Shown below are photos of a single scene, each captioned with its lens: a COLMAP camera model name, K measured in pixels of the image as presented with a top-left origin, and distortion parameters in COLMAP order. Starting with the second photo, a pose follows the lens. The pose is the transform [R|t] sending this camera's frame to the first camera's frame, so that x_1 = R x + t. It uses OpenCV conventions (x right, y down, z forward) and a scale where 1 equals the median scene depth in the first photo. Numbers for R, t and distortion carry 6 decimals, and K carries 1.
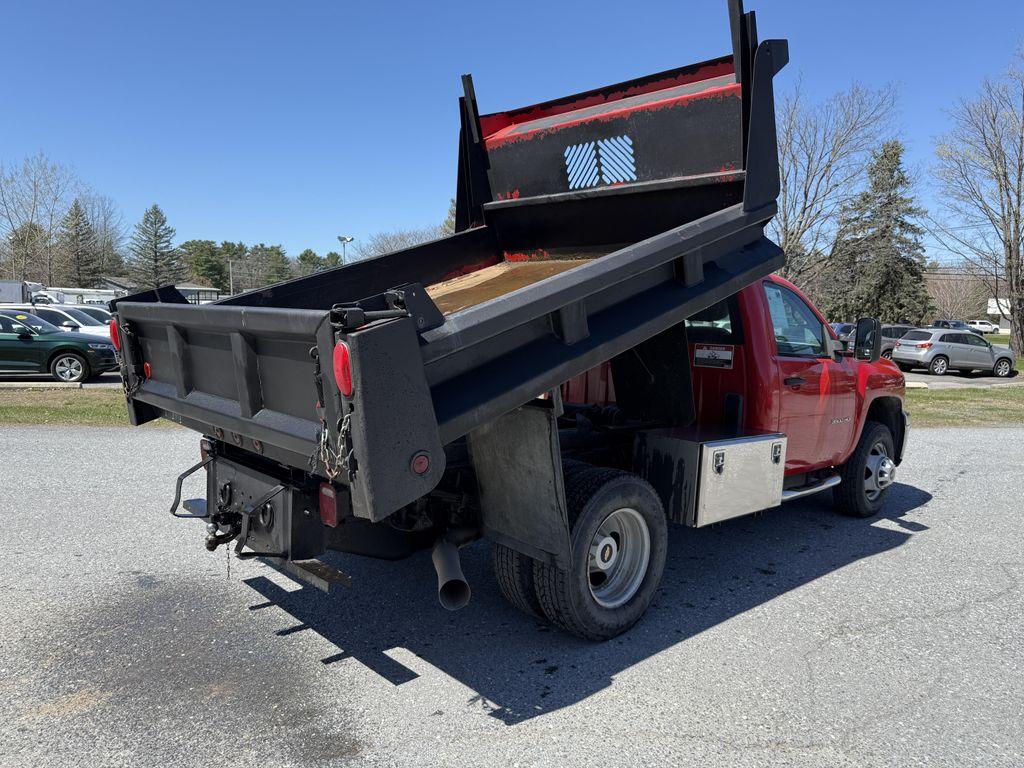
lens RADIAL K [[724.9, 0, 520.6], [0, 724.9, 387.4], [0, 0, 1]] dist [0.020904, -0.030839]
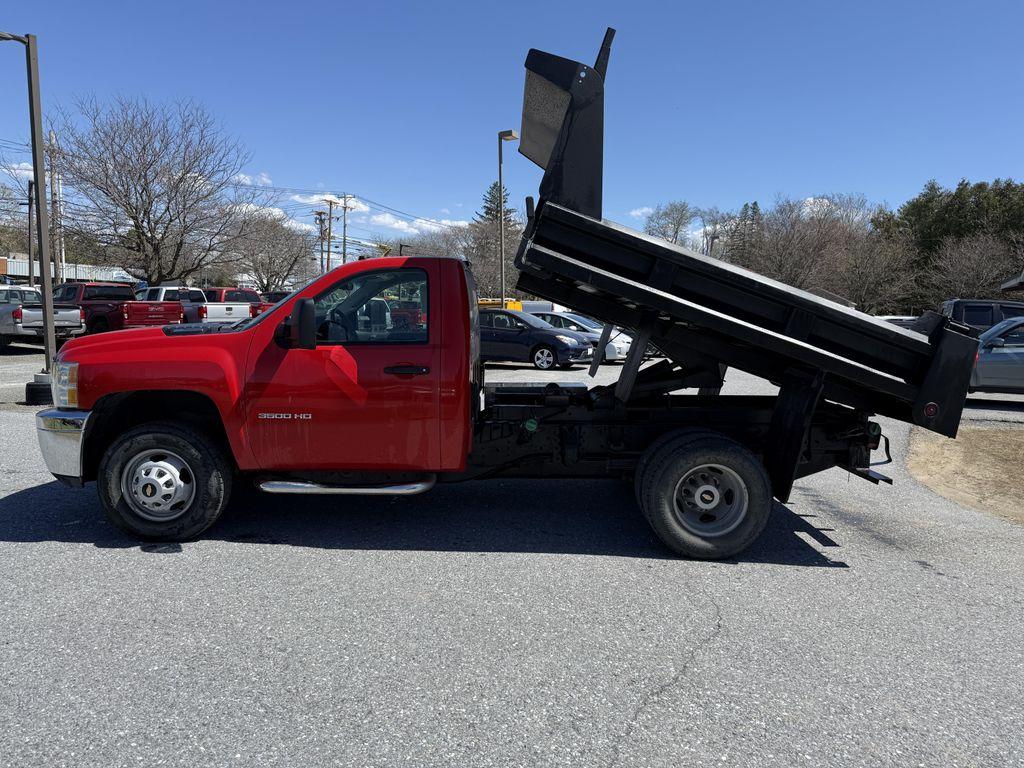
lens RADIAL K [[724.9, 0, 518.3], [0, 724.9, 380.5], [0, 0, 1]] dist [0.020904, -0.030839]
pose [[-0.730259, -0.122636, 0.672073, -0.651621], [0.008125, 0.982128, 0.188041, -0.209991], [-0.683122, 0.142779, -0.716211, 1.859647]]
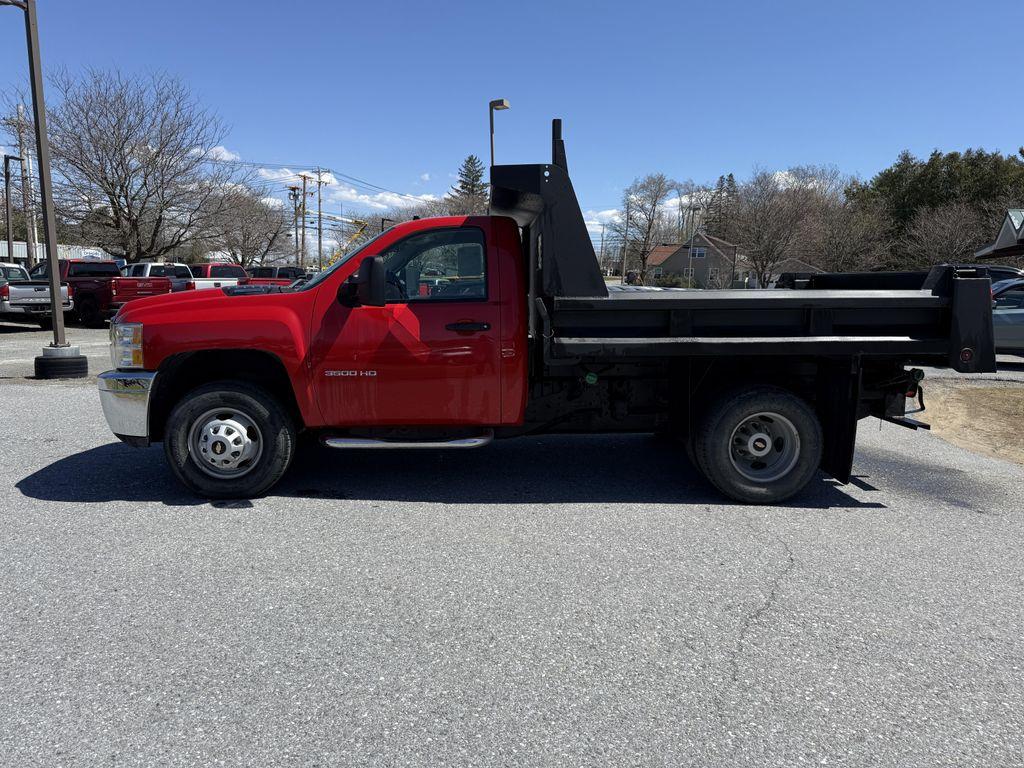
lens RADIAL K [[724.9, 0, 517.0], [0, 724.9, 378.5], [0, 0, 1]] dist [0.020904, -0.030839]
pose [[-0.753571, -0.130635, 0.644256, -0.588017], [0.017265, 0.975784, 0.218053, -0.188138], [-0.657140, 0.175442, -0.733067, 1.959659]]
